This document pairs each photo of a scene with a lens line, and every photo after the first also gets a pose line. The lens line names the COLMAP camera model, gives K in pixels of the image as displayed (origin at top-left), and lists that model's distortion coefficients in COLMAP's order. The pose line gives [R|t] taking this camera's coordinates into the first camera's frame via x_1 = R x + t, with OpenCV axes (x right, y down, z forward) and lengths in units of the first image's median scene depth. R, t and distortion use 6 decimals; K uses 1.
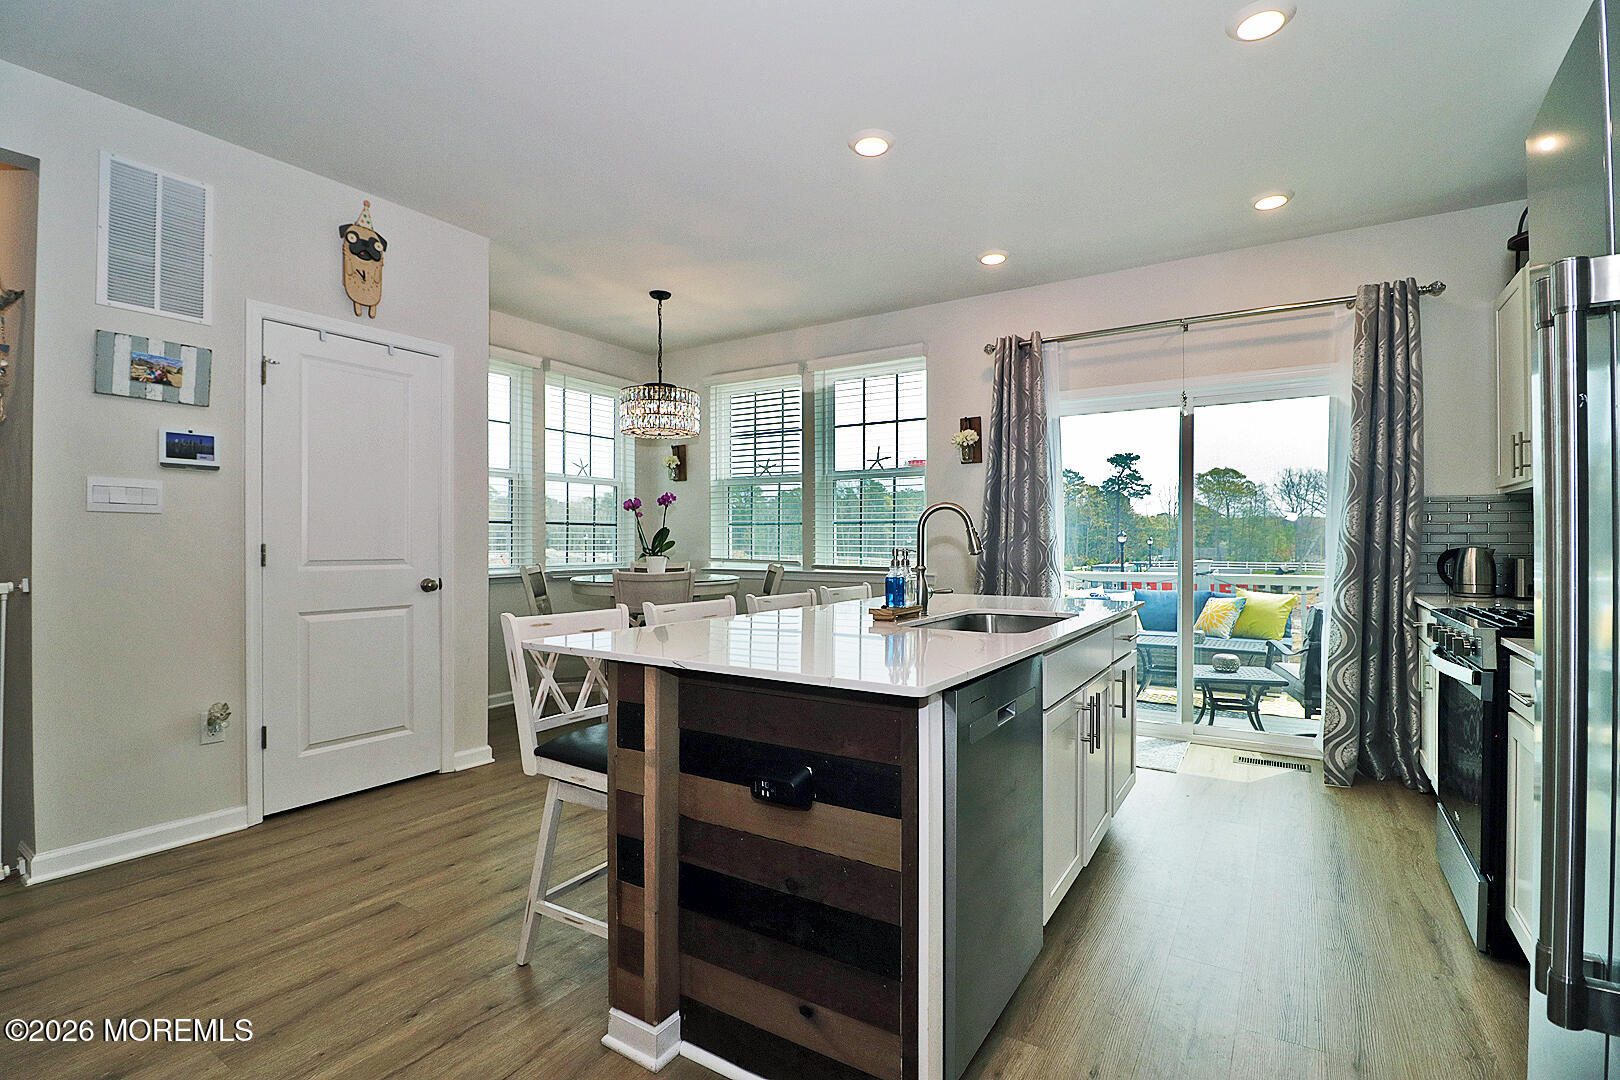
lens RADIAL K [[758.0, 0, 814.3], [0, 758.0, 537.3], [0, 0, 1]] dist [-0.008607, -0.008761]
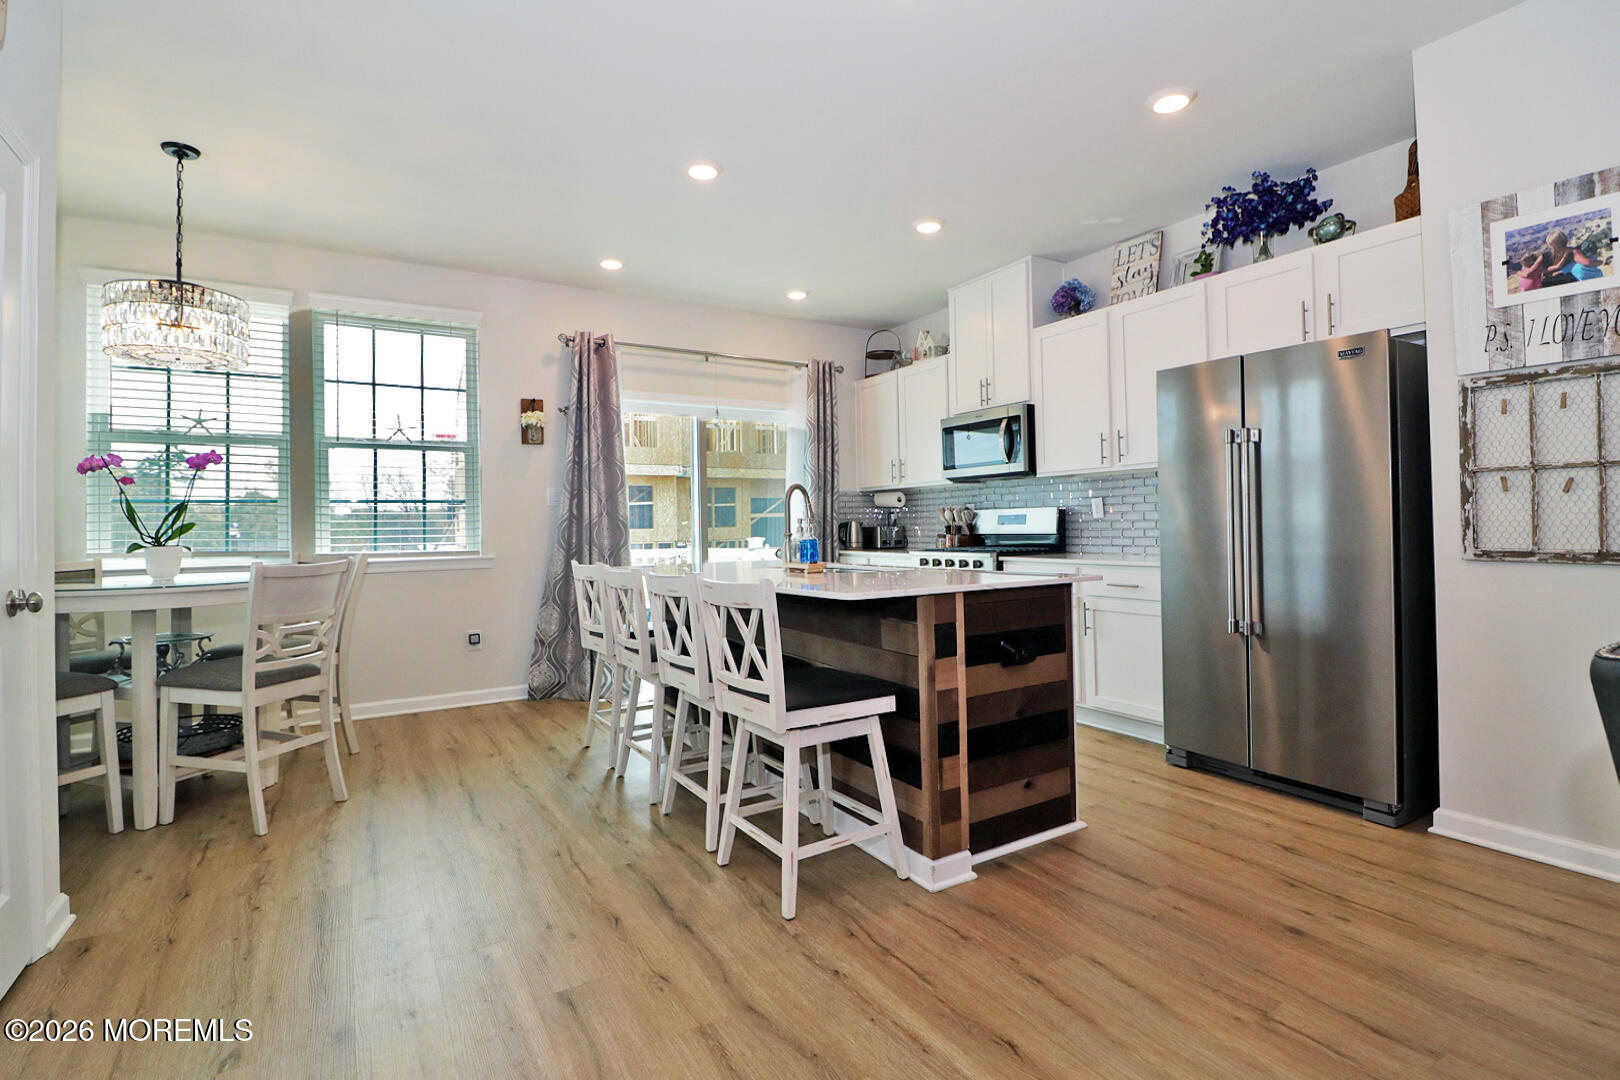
lens RADIAL K [[758.0, 0, 826.5], [0, 758.0, 517.3], [0, 0, 1]] dist [-0.008607, -0.008761]
pose [[0.428837, 0.001589, 0.903380, -0.742148], [0.012221, 0.999897, -0.007560, 0.016958], [-0.903299, 0.014282, 0.428774, 0.289374]]
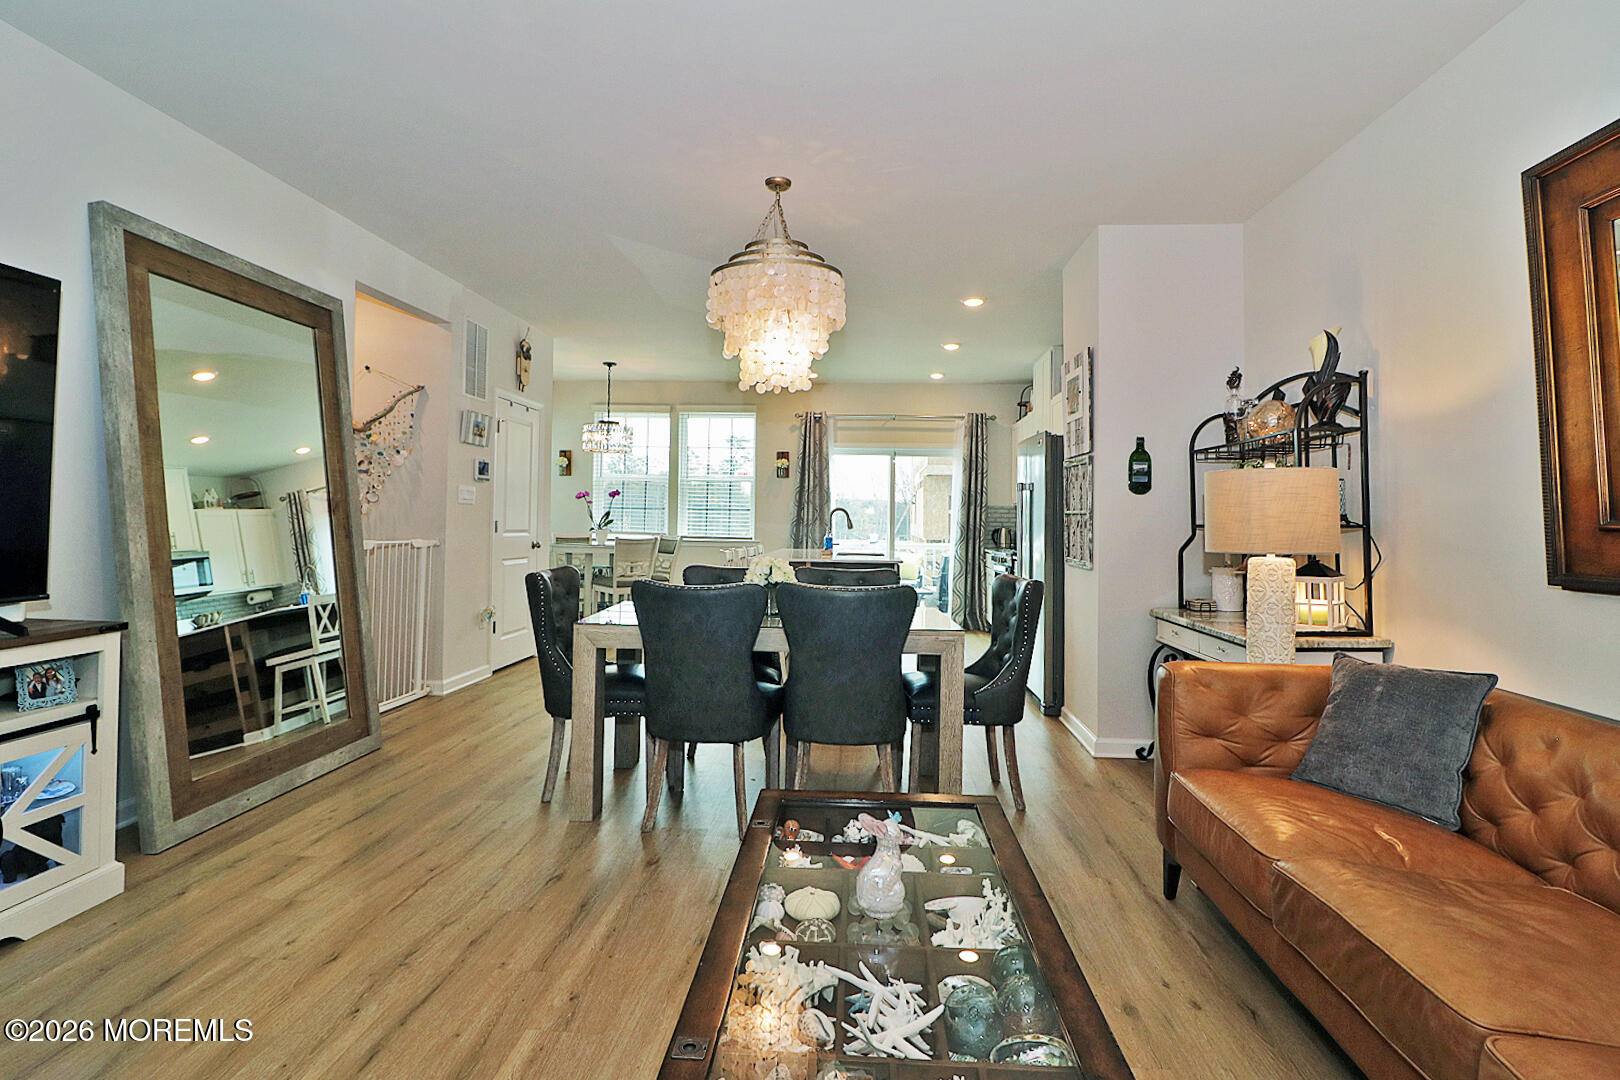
lens RADIAL K [[799.3, 0, 819.5], [0, 799.3, 497.1], [0, 0, 1]] dist [-0.005968, -0.001515]
pose [[0.877000, 0.027756, 0.479688, -0.841429], [-0.018667, 0.999545, -0.023708, -0.013819], [-0.480128, 0.011837, 0.877119, -0.931082]]
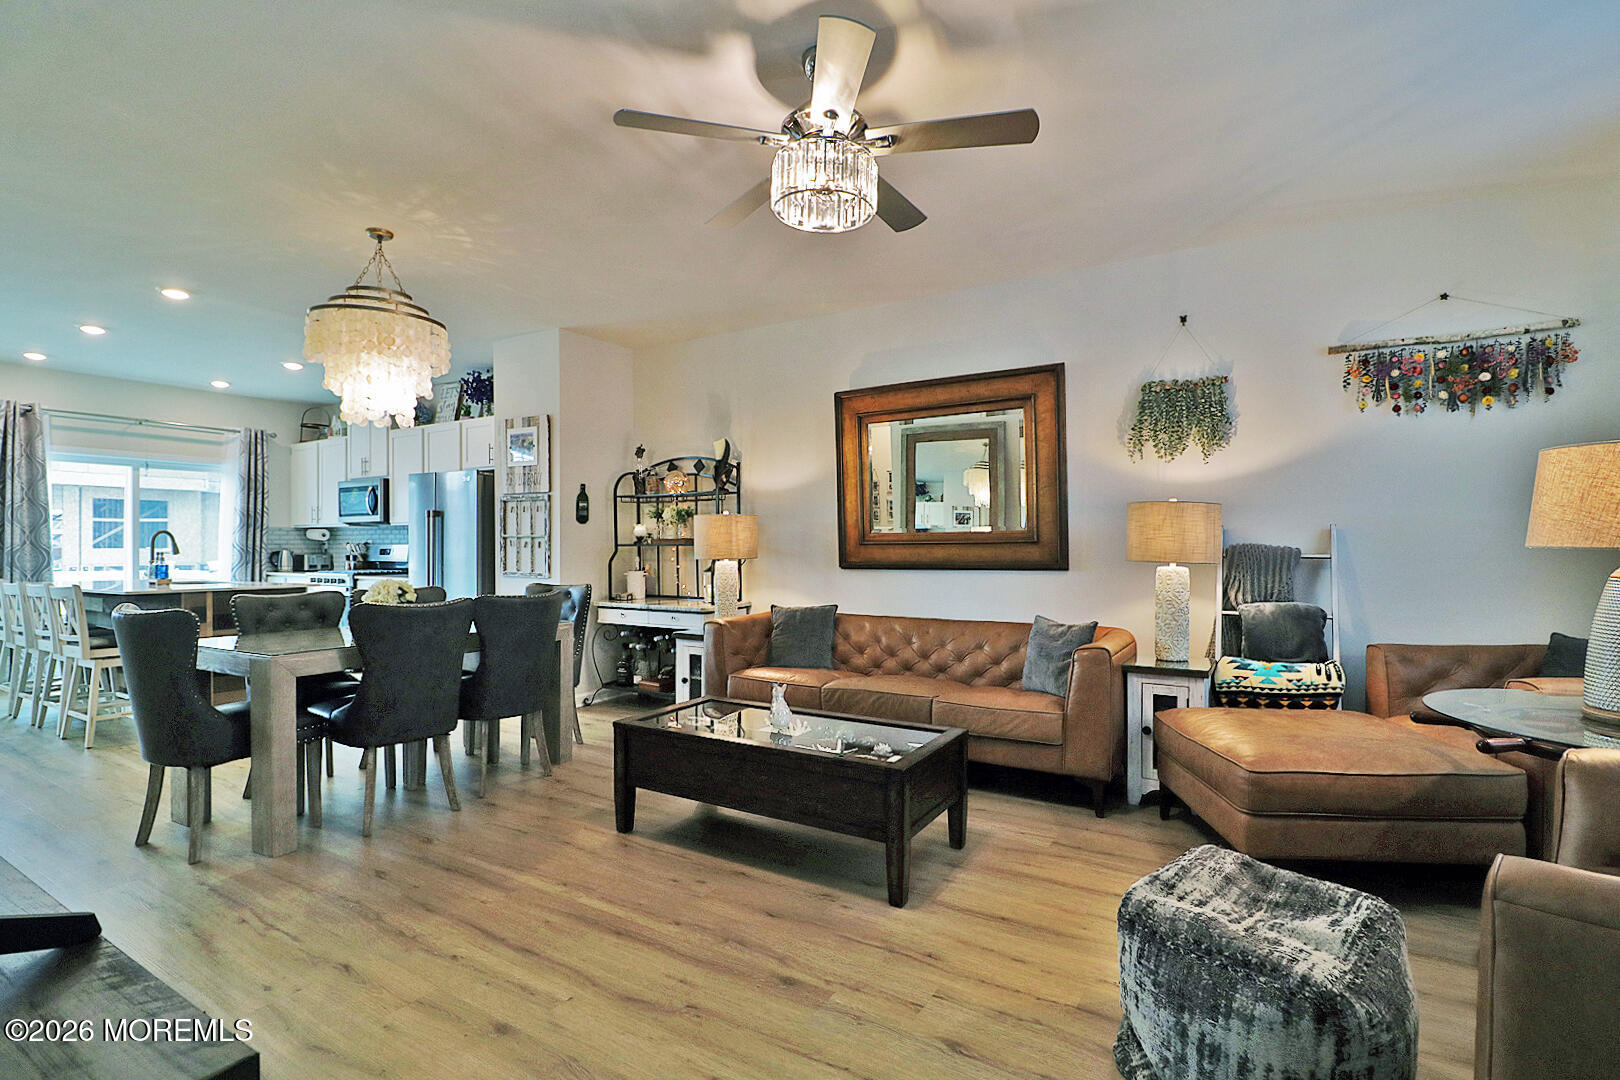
lens RADIAL K [[758.0, 0, 815.8], [0, 758.0, 538.2], [0, 0, 1]] dist [-0.008607, -0.008761]
pose [[-0.017778, 0.010007, 0.999792, -1.460494], [-0.006950, 0.999925, -0.010132, -0.011440], [-0.999818, -0.007129, -0.017707, -0.595122]]
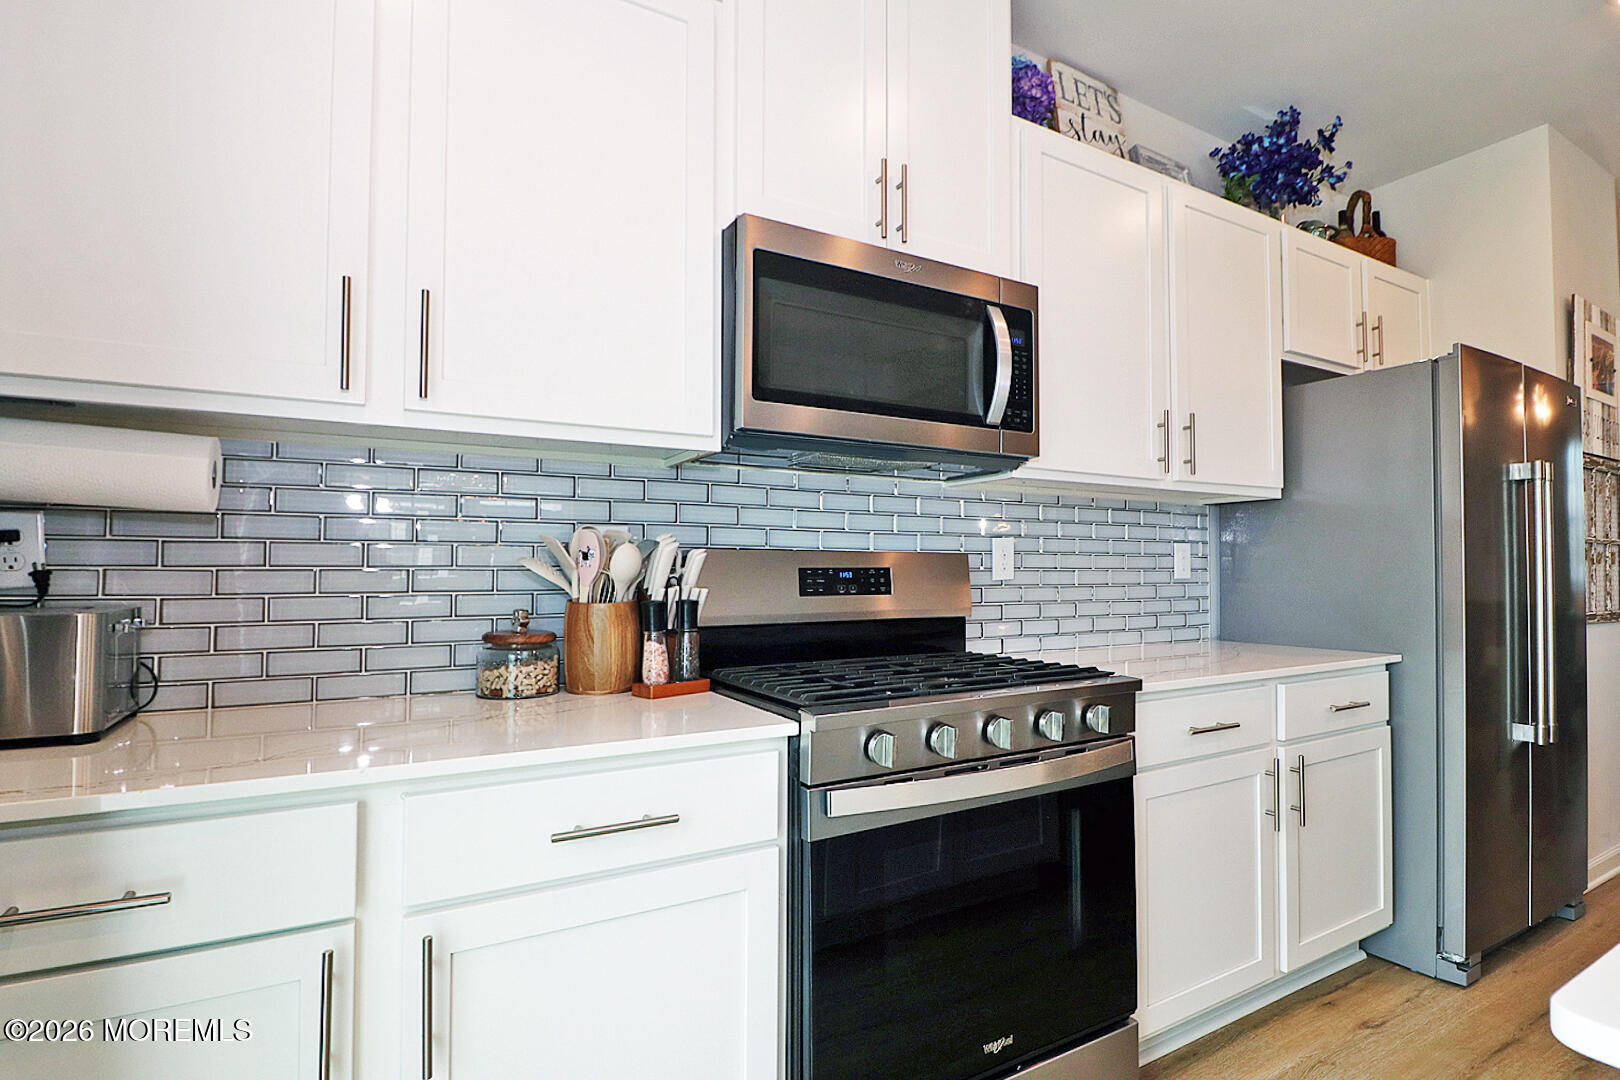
lens RADIAL K [[758.0, 0, 832.7], [0, 758.0, 550.3], [0, 0, 1]] dist [-0.008607, -0.008761]
pose [[-0.891861, 0.013212, 0.452116, 0.495809], [-0.001690, 0.999469, -0.032543, 0.010299], [-0.452306, -0.029788, -0.891365, 1.052105]]
